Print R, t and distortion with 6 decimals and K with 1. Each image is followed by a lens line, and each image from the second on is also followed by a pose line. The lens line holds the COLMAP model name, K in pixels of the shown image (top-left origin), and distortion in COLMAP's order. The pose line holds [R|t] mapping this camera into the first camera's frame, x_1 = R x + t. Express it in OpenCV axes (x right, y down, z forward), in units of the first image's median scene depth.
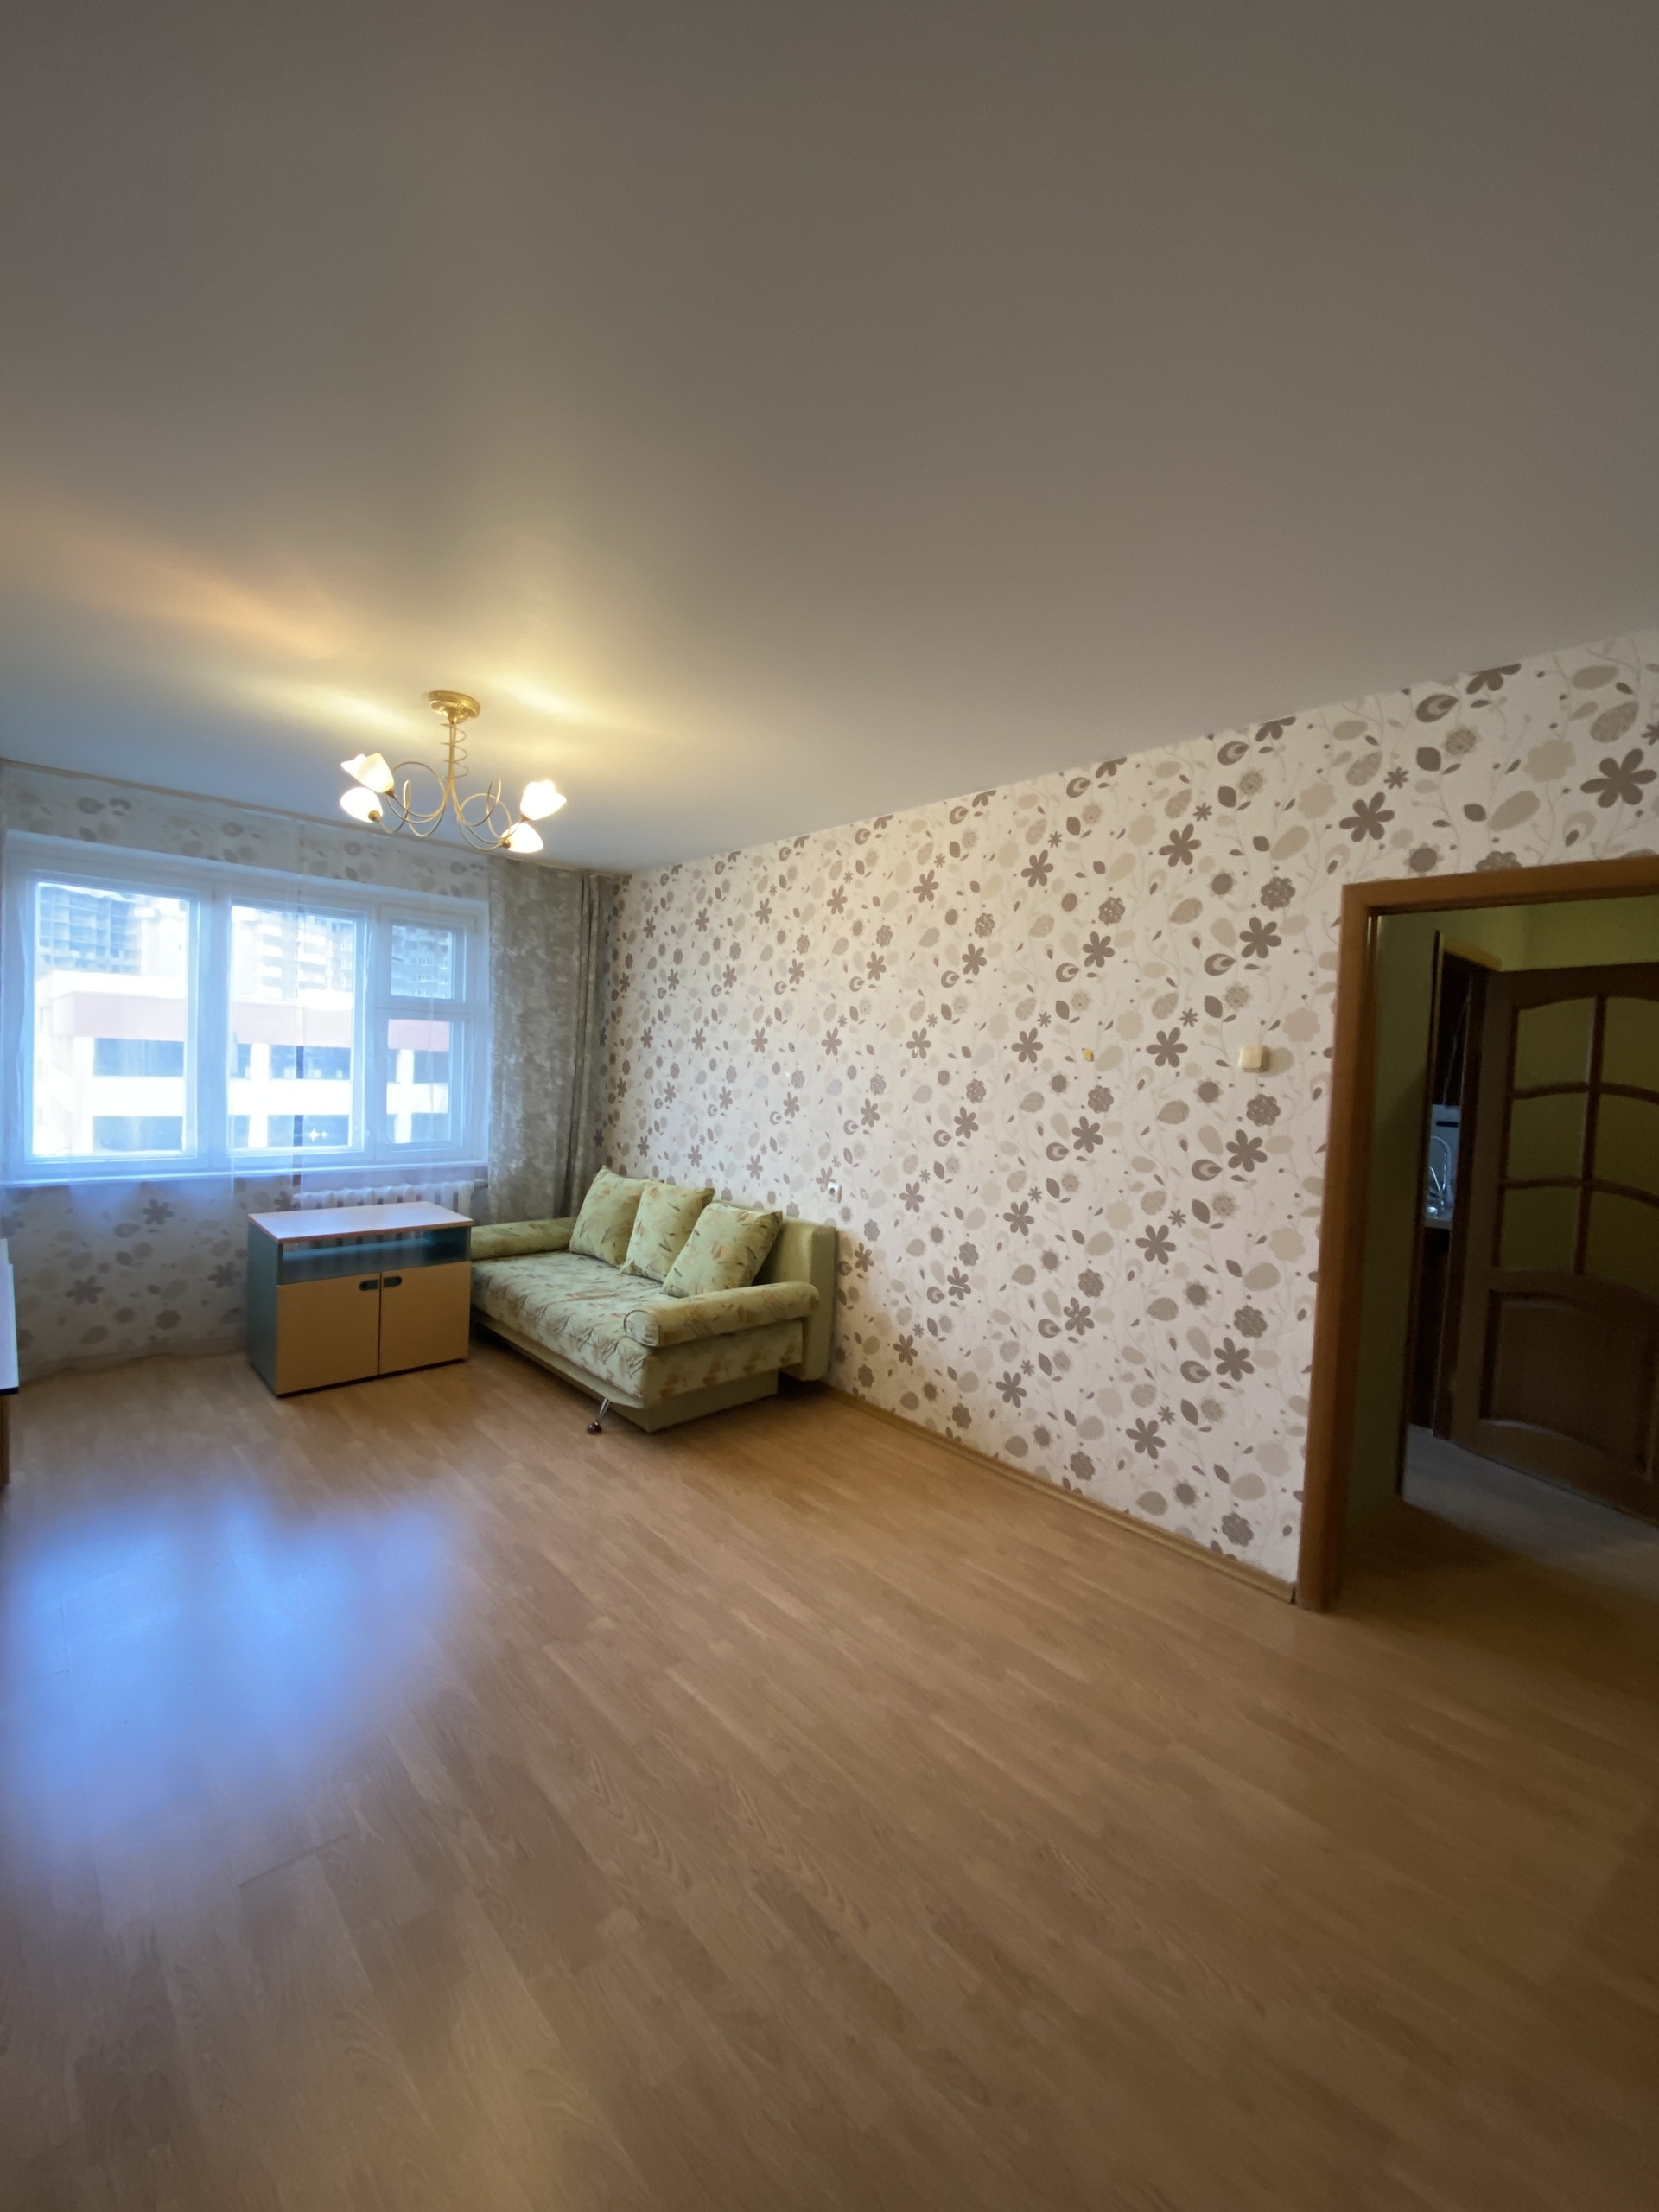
lens RADIAL K [[899.9, 0, 823.5], [0, 899.9, 1094.6], [0, 0, 1]] dist [0.018601, -0.000358]
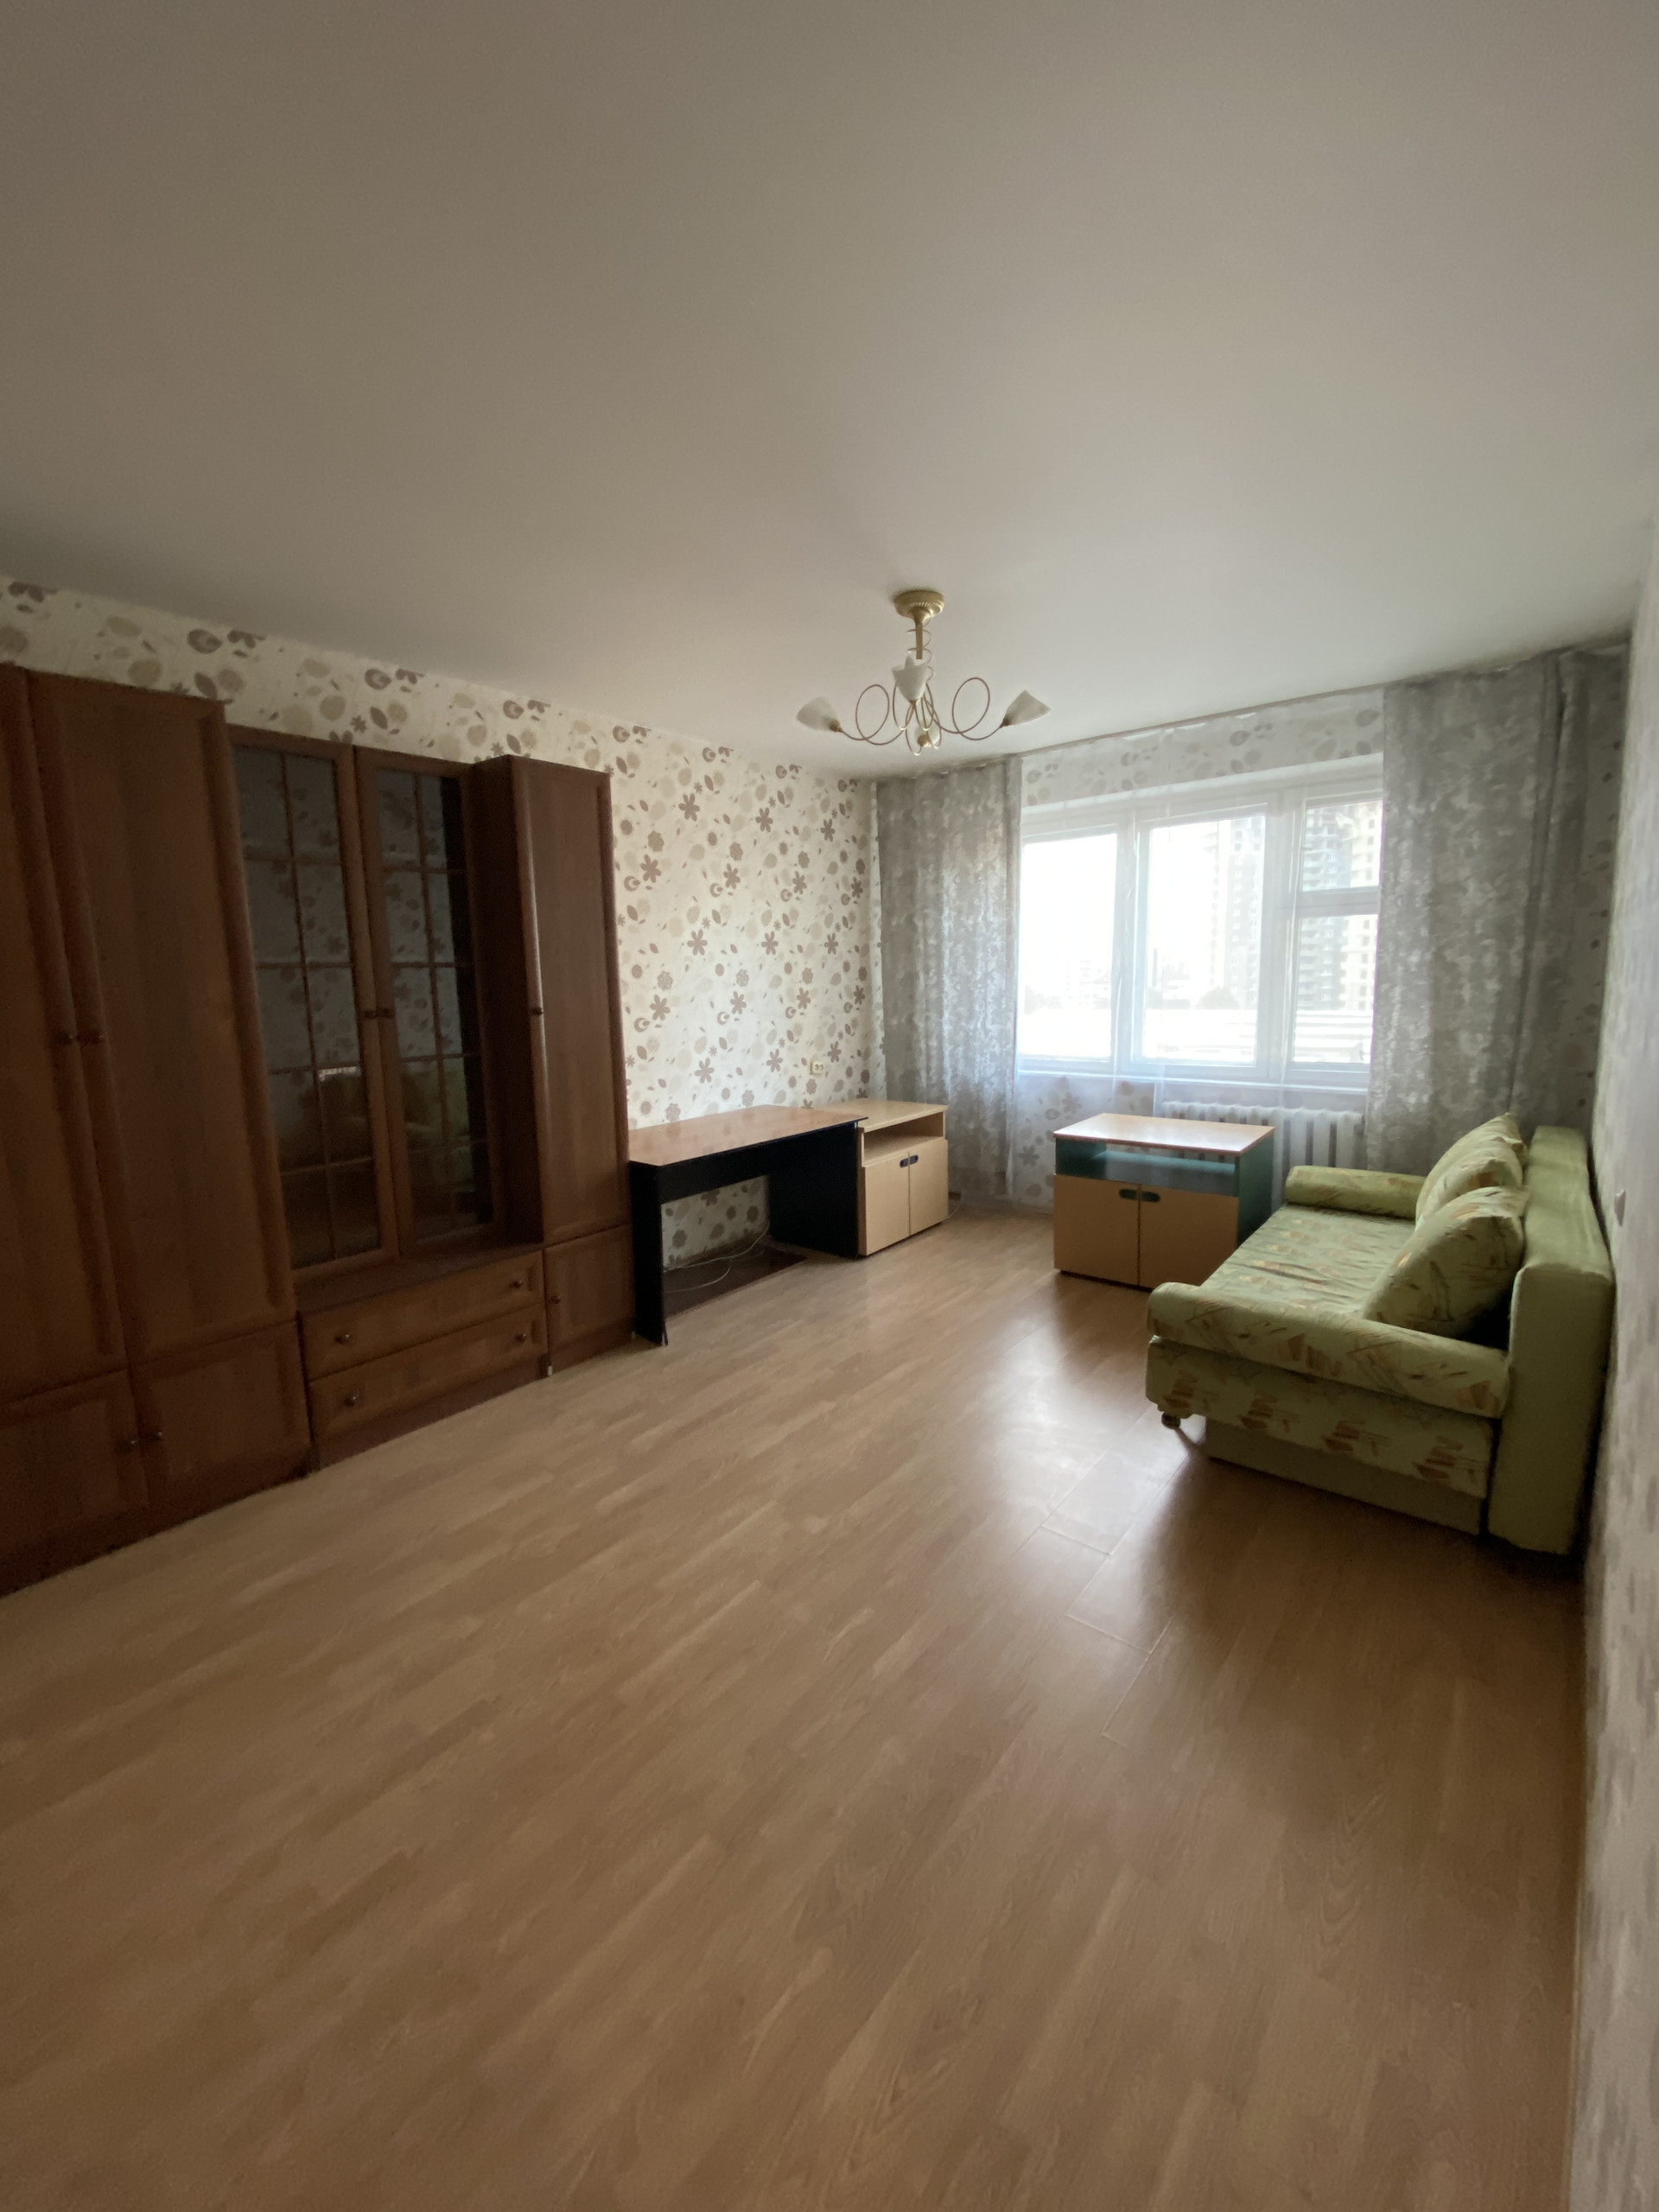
lens RADIAL K [[899.9, 0, 823.5], [0, 899.9, 1094.6], [0, 0, 1]] dist [0.018601, -0.000358]
pose [[0.146562, 0.092039, -0.984910, 0.459098], [-0.003387, 0.995703, 0.092543, 0.008429], [0.989196, -0.010227, 0.146244, 0.563608]]
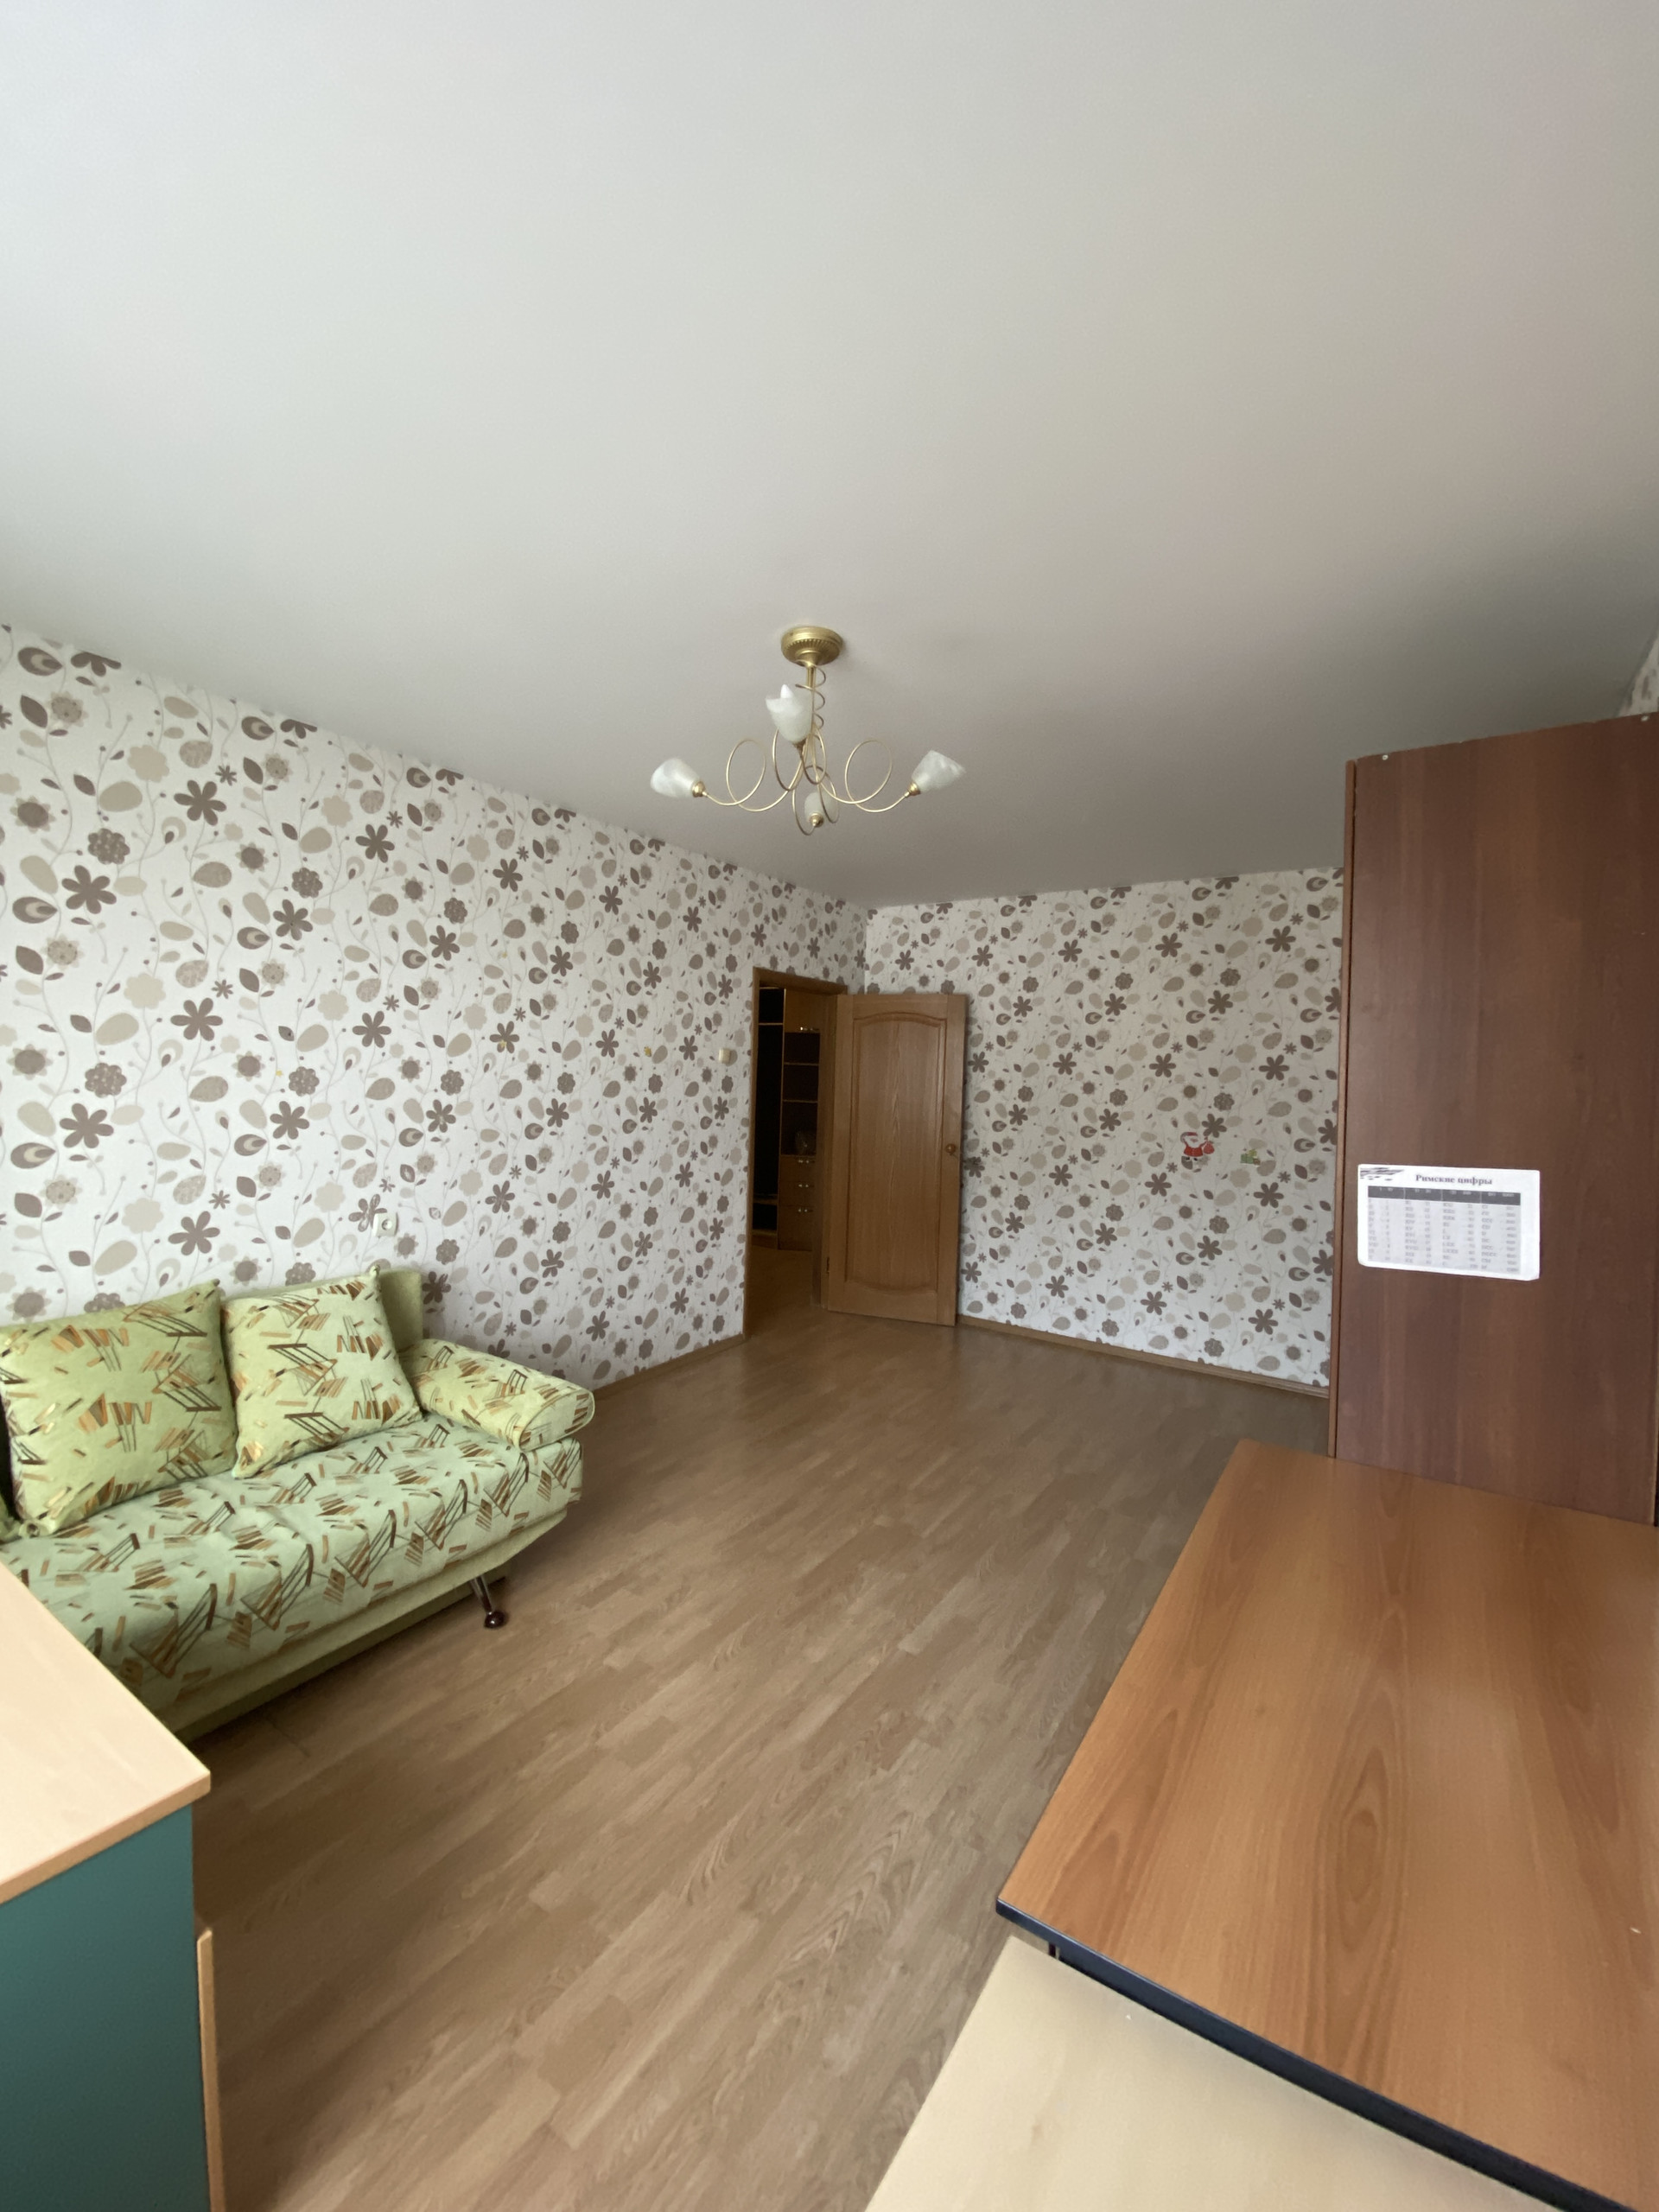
lens RADIAL K [[899.9, 0, 823.5], [0, 899.9, 1094.6], [0, 0, 1]] dist [0.018601, -0.000358]
pose [[-0.240427, -0.077484, 0.967570, -0.915400], [-0.008327, 0.996937, 0.077766, -0.073407], [-0.970631, 0.010640, -0.240336, 0.897102]]
